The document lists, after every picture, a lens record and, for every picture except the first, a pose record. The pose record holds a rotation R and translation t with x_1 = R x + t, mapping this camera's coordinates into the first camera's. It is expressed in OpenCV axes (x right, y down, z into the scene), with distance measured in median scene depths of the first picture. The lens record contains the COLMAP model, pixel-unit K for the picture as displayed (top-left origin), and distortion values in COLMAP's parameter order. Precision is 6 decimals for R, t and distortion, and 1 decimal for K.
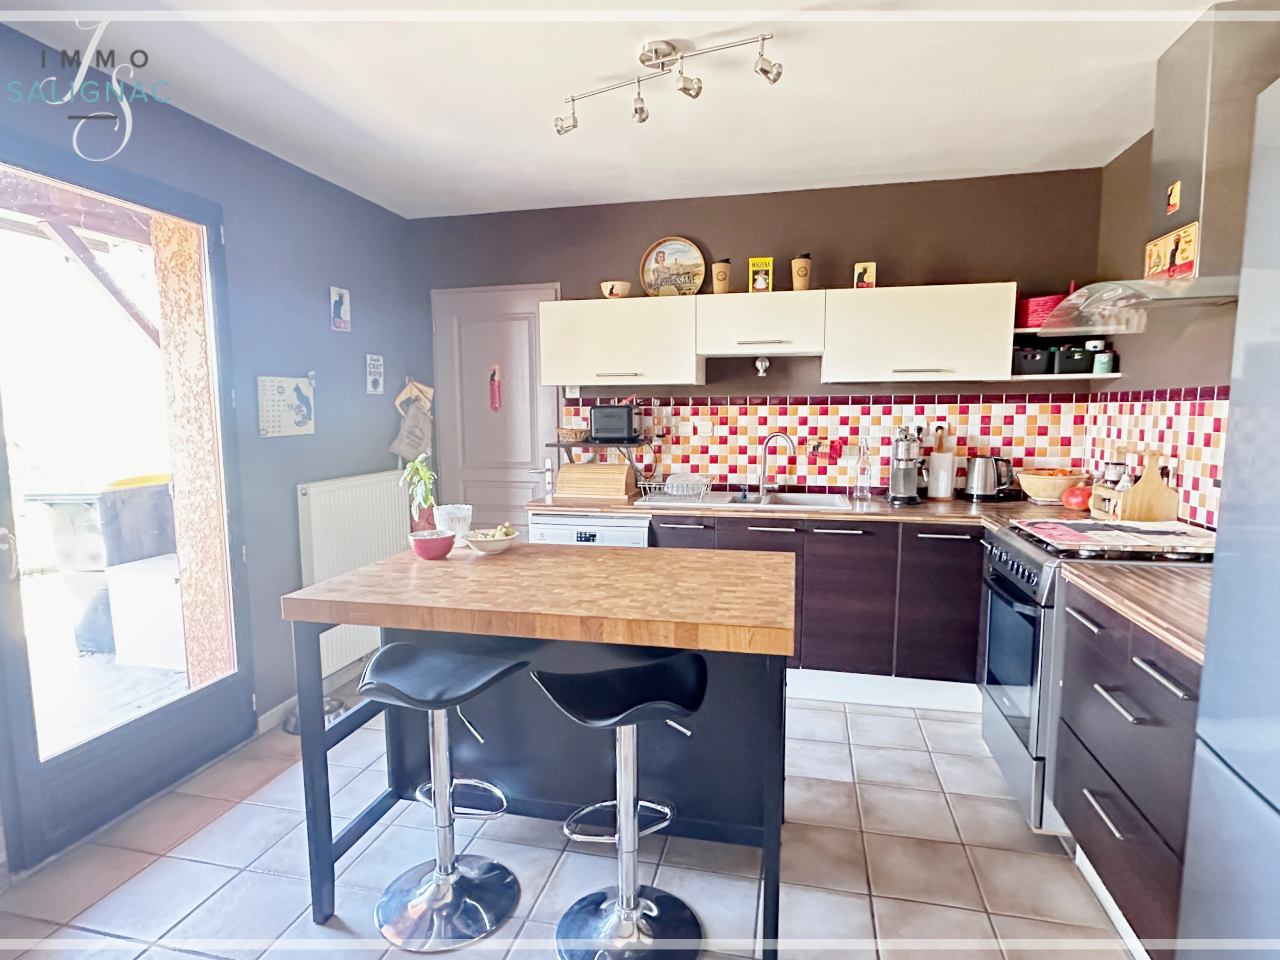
lens RADIAL K [[705.3, 0, 639.4], [0, 705.3, 486.0], [0, 0, 1]] dist [0.004943, -0.000719]
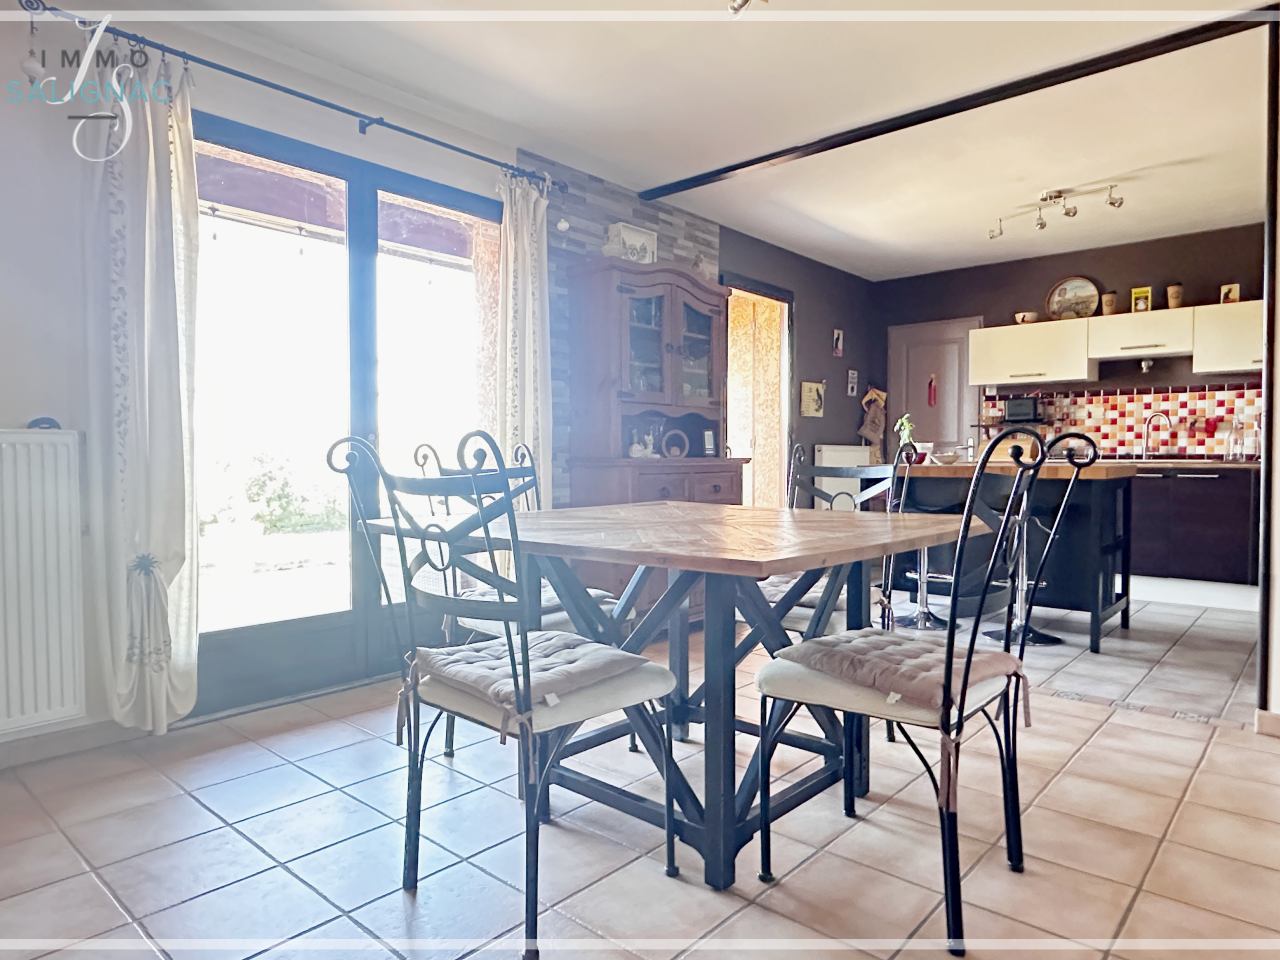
lens RADIAL K [[786.3, 0, 636.2], [0, 786.3, 481.3], [0, 0, 1]] dist [0.006924, -0.003281]
pose [[0.875450, 0.022924, -0.482765, 0.051913], [-0.056417, 0.996893, -0.054968, 0.187407], [0.480005, 0.075358, 0.874023, -0.759425]]
